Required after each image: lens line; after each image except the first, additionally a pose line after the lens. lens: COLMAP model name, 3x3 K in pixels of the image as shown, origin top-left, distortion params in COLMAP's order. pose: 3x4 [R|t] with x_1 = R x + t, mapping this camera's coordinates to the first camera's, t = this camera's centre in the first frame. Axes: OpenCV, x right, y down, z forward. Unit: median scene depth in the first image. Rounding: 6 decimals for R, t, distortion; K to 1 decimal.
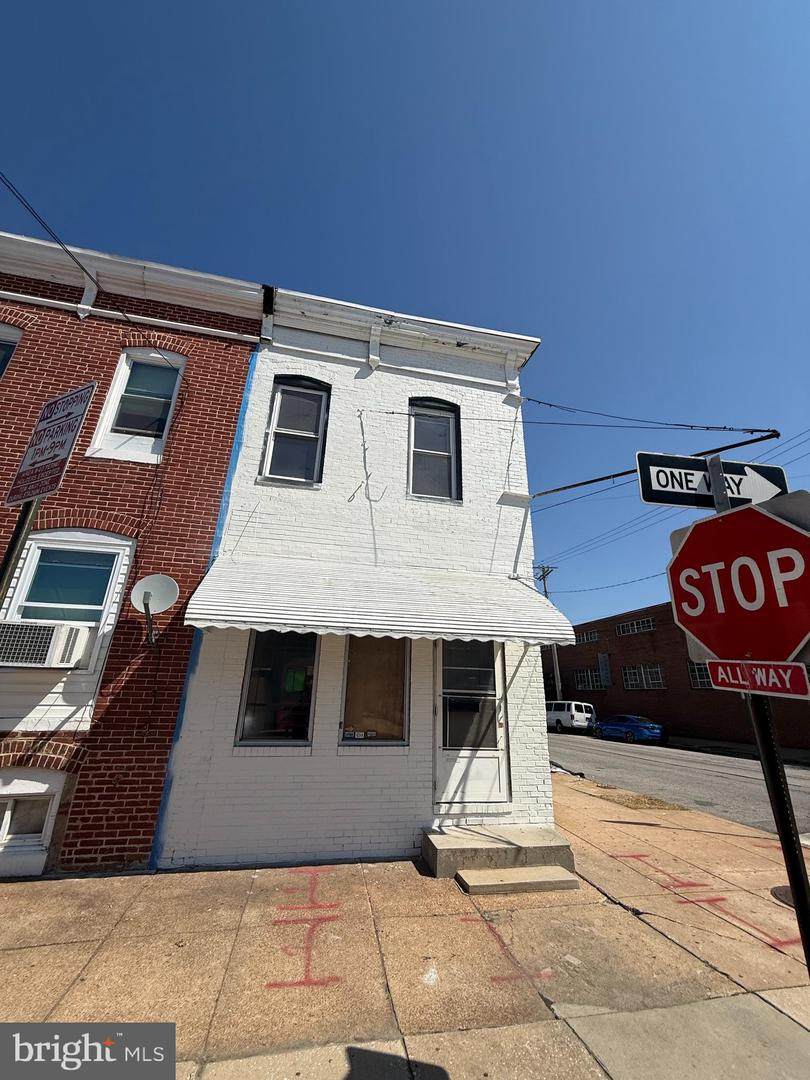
lens RADIAL K [[428.7, 0, 409.1], [0, 428.7, 538.2], [0, 0, 1]] dist [-0.000293, -0.000363]
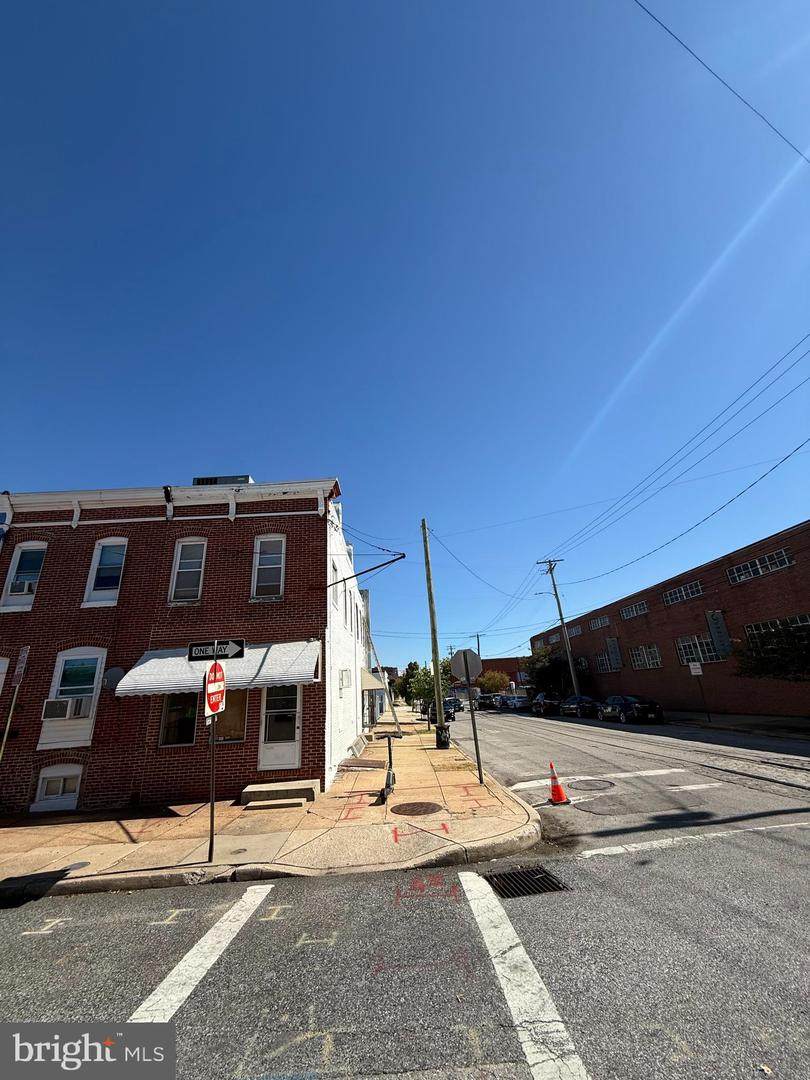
lens RADIAL K [[428.7, 0, 410.9], [0, 428.7, 539.0], [0, 0, 1]] dist [-0.000293, -0.000363]
pose [[0.976918, -0.142881, -0.158796, 1.360996], [0.145279, 0.989384, 0.003537, -0.365670], [0.156605, -0.026525, 0.987305, -0.876538]]
